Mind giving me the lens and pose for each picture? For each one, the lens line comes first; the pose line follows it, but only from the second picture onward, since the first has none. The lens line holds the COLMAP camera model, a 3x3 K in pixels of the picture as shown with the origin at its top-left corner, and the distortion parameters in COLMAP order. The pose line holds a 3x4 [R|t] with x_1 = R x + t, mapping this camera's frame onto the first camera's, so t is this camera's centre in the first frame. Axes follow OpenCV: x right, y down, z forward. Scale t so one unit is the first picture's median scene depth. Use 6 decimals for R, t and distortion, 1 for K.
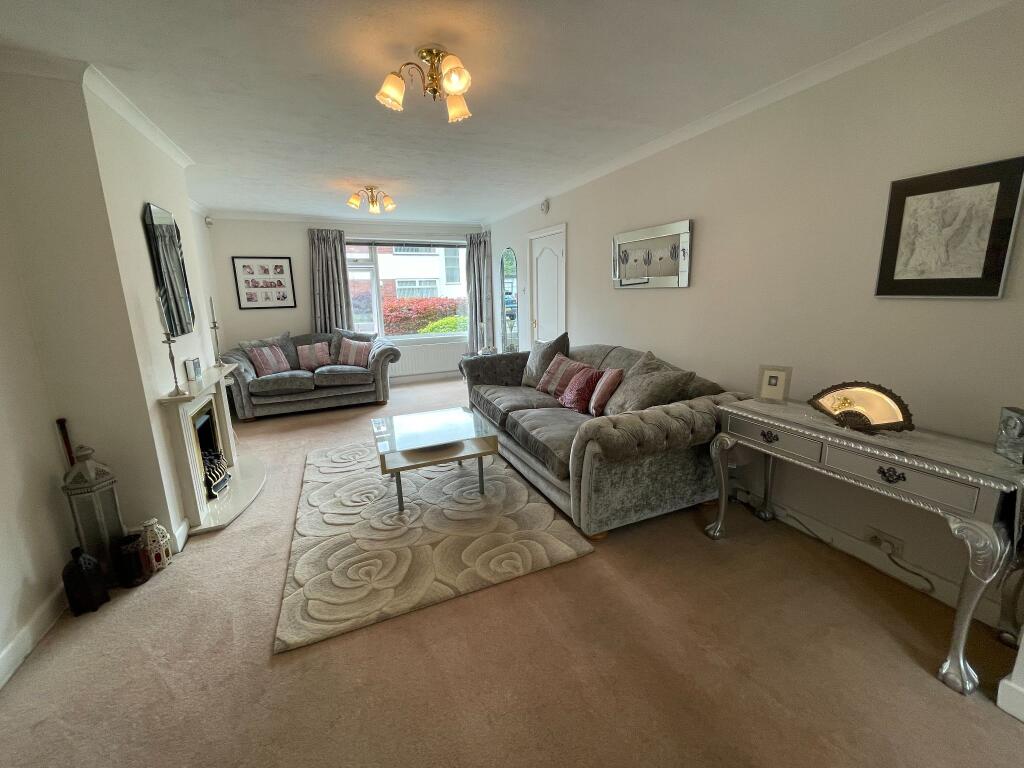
lens RADIAL K [[416.1, 0, 513.6], [0, 416.1, 374.8], [0, 0, 1]] dist [-0.002141, -0.000414]
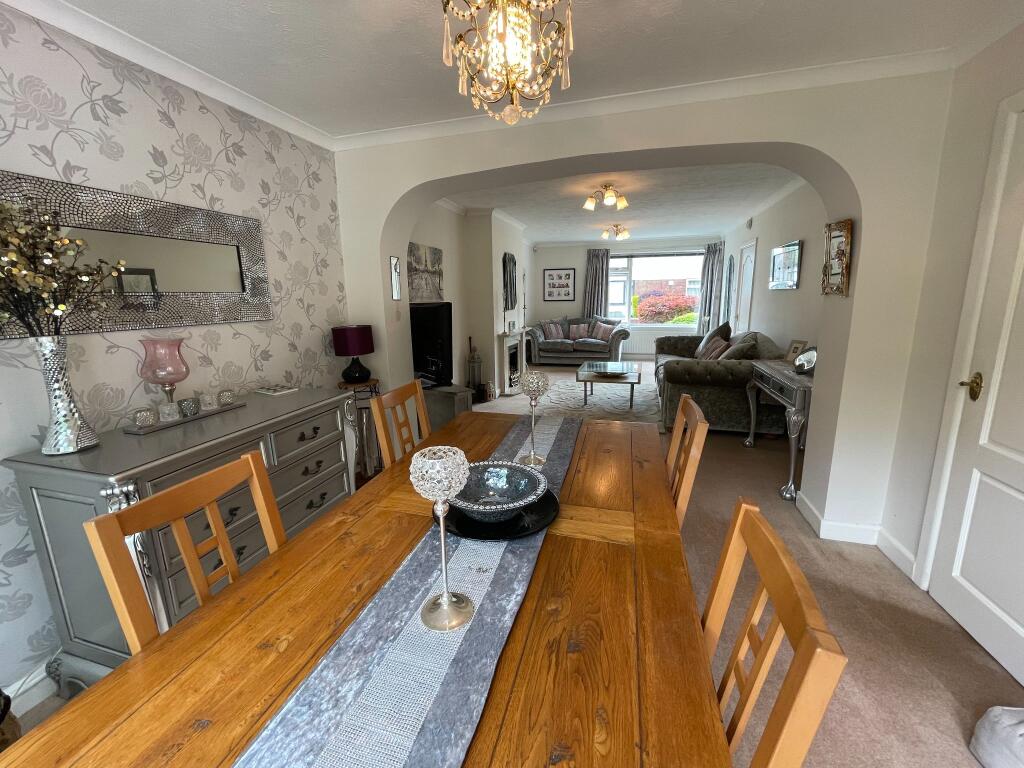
lens RADIAL K [[416.1, 0, 512.7], [0, 416.1, 376.2], [0, 0, 1]] dist [-0.002141, -0.000414]
pose [[0.765647, 0.134353, -0.629074, 0.379498], [-0.130555, 0.990047, 0.052548, 0.078437], [0.629874, 0.041896, 0.775567, -0.403912]]
